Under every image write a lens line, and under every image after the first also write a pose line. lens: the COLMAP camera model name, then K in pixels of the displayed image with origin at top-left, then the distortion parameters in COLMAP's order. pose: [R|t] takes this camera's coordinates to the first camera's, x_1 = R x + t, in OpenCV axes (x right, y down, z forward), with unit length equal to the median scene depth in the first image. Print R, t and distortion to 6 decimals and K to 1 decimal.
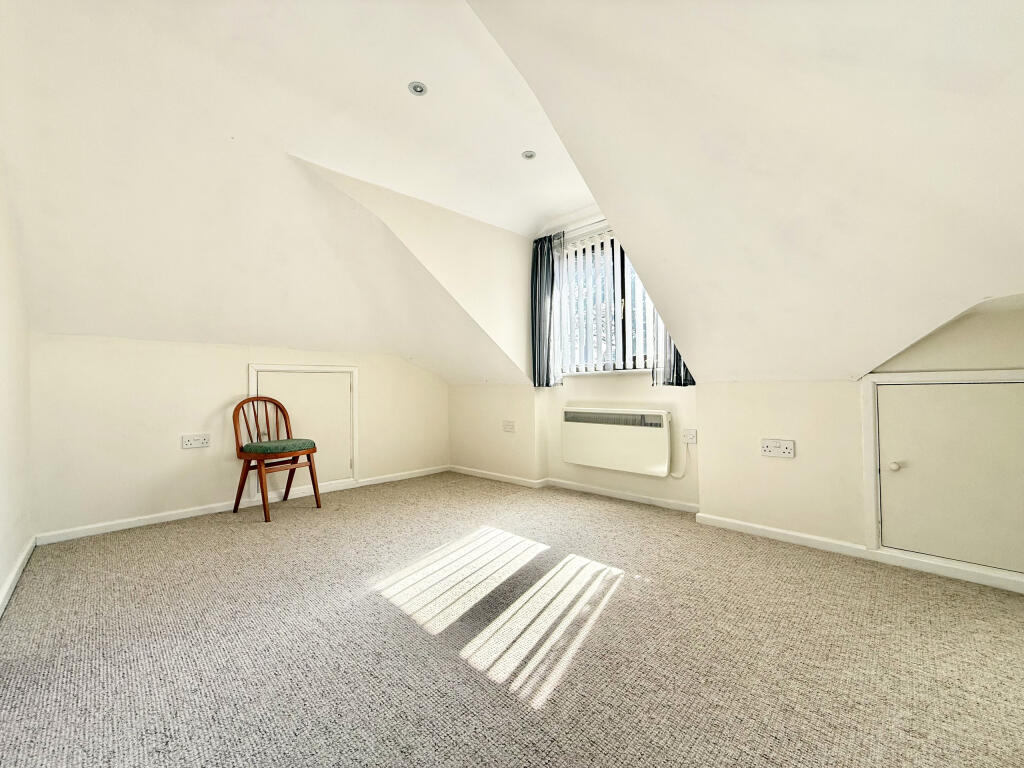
lens RADIAL K [[408.6, 0, 508.8], [0, 408.6, 382.3], [0, 0, 1]] dist [0.002220, 0.000265]
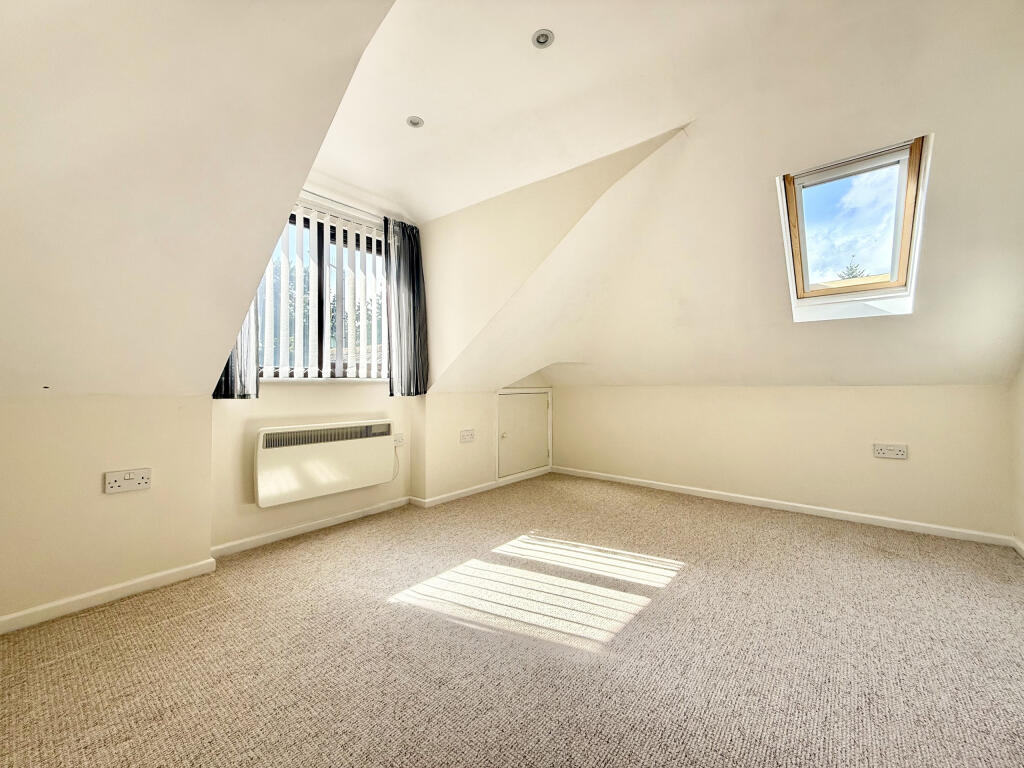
lens RADIAL K [[408.6, 0, 510.2], [0, 408.6, 382.8], [0, 0, 1]] dist [0.002220, 0.000265]
pose [[-0.091109, 0.019708, 0.995646, -0.727683], [-0.009279, 0.999744, -0.020638, -0.006156], [-0.995798, -0.011119, -0.090903, 0.807226]]
